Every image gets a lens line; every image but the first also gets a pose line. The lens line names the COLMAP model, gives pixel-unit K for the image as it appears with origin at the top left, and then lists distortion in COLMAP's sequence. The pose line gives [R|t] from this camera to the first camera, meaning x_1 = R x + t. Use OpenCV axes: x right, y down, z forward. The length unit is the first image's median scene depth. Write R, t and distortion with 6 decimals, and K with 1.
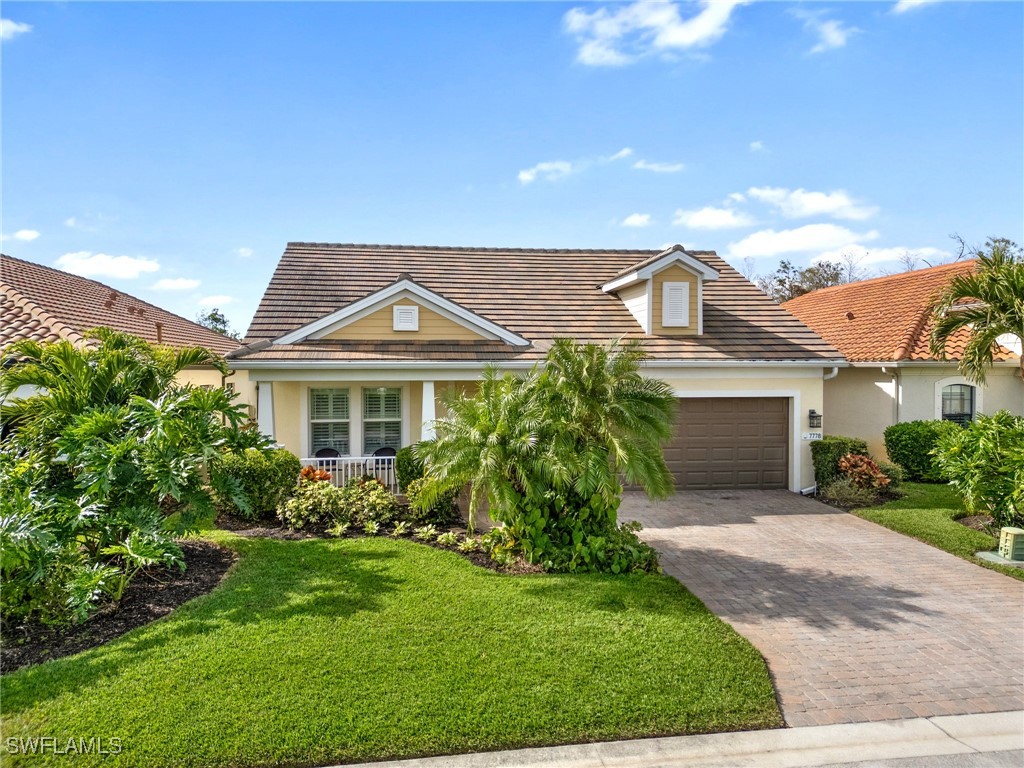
lens RADIAL K [[720.6, 0, 512.1], [0, 720.6, 375.8], [0, 0, 1]] dist [0.057007, -0.056720]
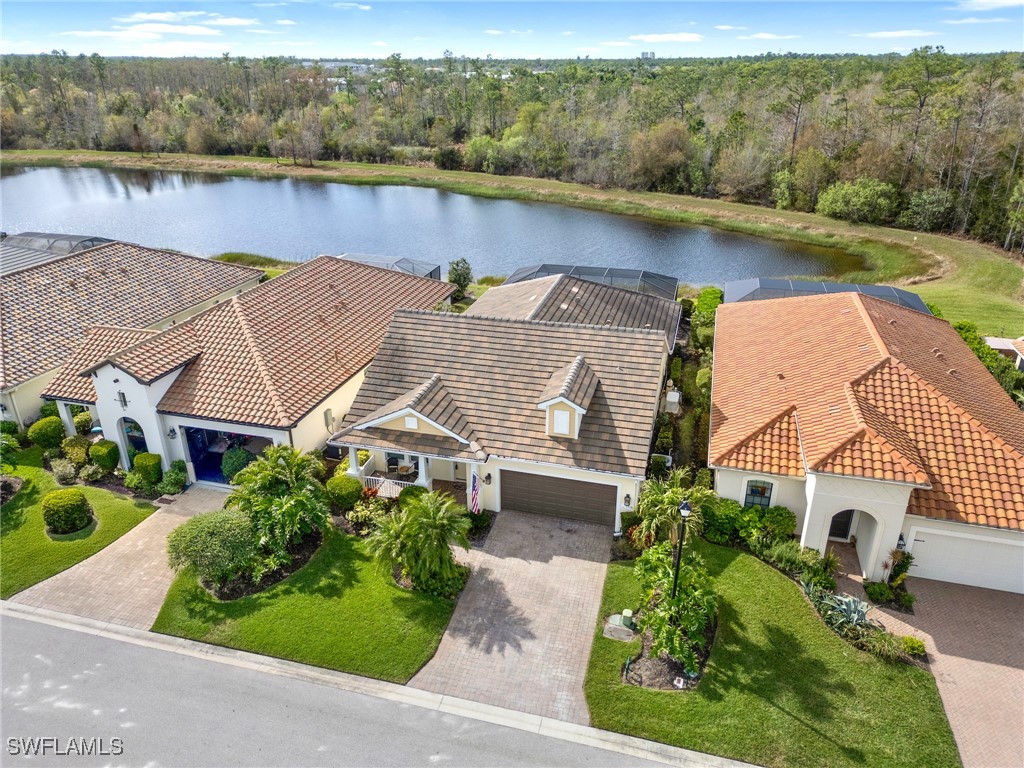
lens RADIAL K [[720.6, 0, 511.5], [0, 720.6, 375.0], [0, 0, 1]] dist [0.057007, -0.056720]
pose [[0.916130, 0.159553, -0.367761, 1.013188], [-0.005544, 0.922338, 0.386345, -1.205477], [0.400843, -0.351904, 0.845866, -0.659741]]
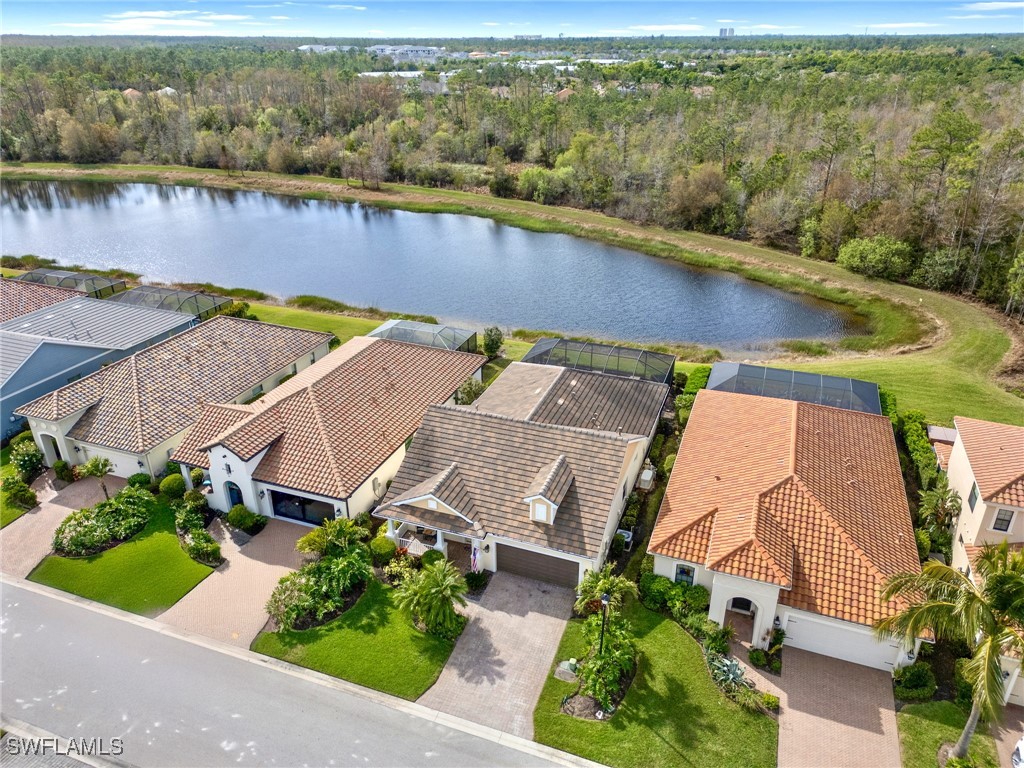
lens RADIAL K [[720.6, 0, 511.4], [0, 720.6, 373.4], [0, 0, 1]] dist [0.057007, -0.056720]
pose [[0.875976, 0.203786, -0.437192, 1.490872], [-0.008311, 0.912613, 0.408740, -2.039552], [0.482283, -0.354413, 0.801121, -1.076422]]
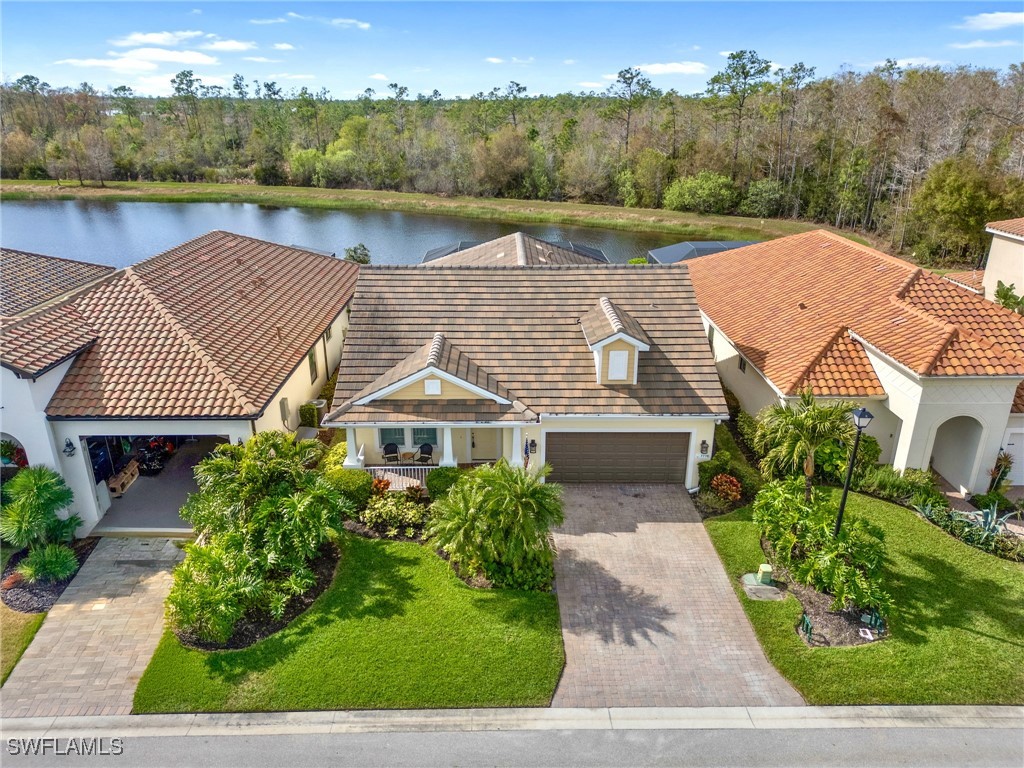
lens RADIAL K [[720.6, 0, 512.6], [0, 720.6, 373.7], [0, 0, 1]] dist [0.057007, -0.056720]
pose [[0.991379, 0.049910, -0.121146, 0.264388], [-0.006259, 0.941591, 0.336702, -0.786277], [0.130874, -0.333041, 0.933786, -0.537373]]
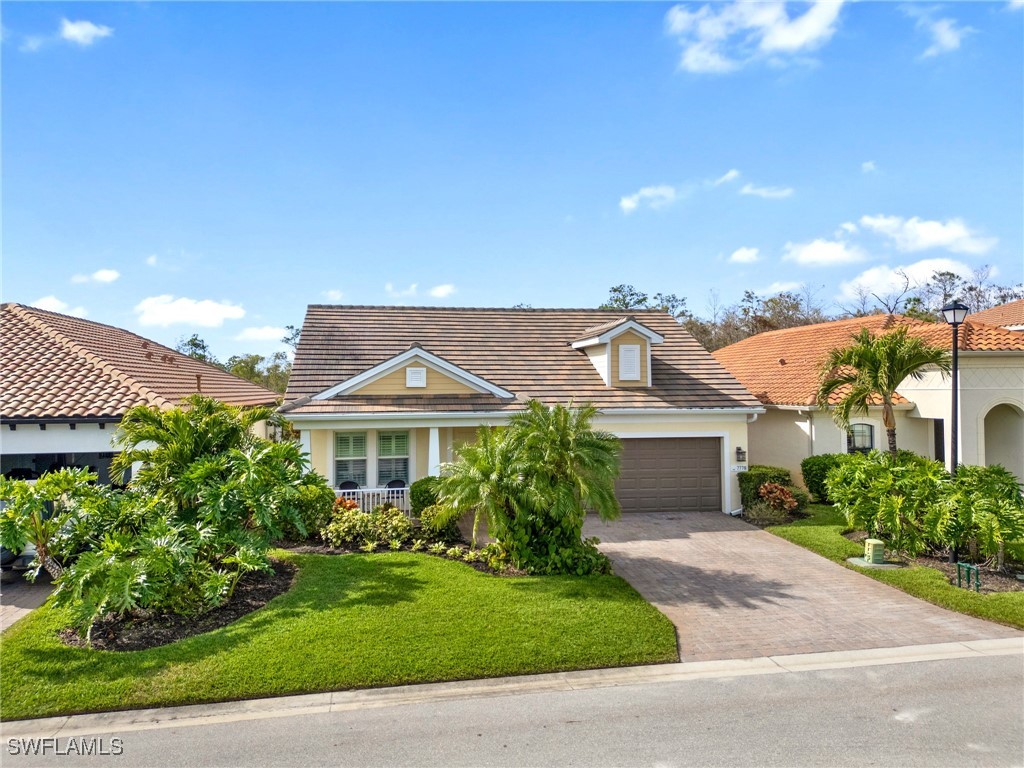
lens RADIAL K [[720.6, 0, 514.3], [0, 720.6, 361.2], [0, 0, 1]] dist [0.057007, -0.056720]
pose [[0.999370, -0.002548, 0.035402, -0.024825], [0.004276, 0.998798, -0.048829, -0.056794], [-0.035236, 0.048949, 0.998180, -0.331930]]
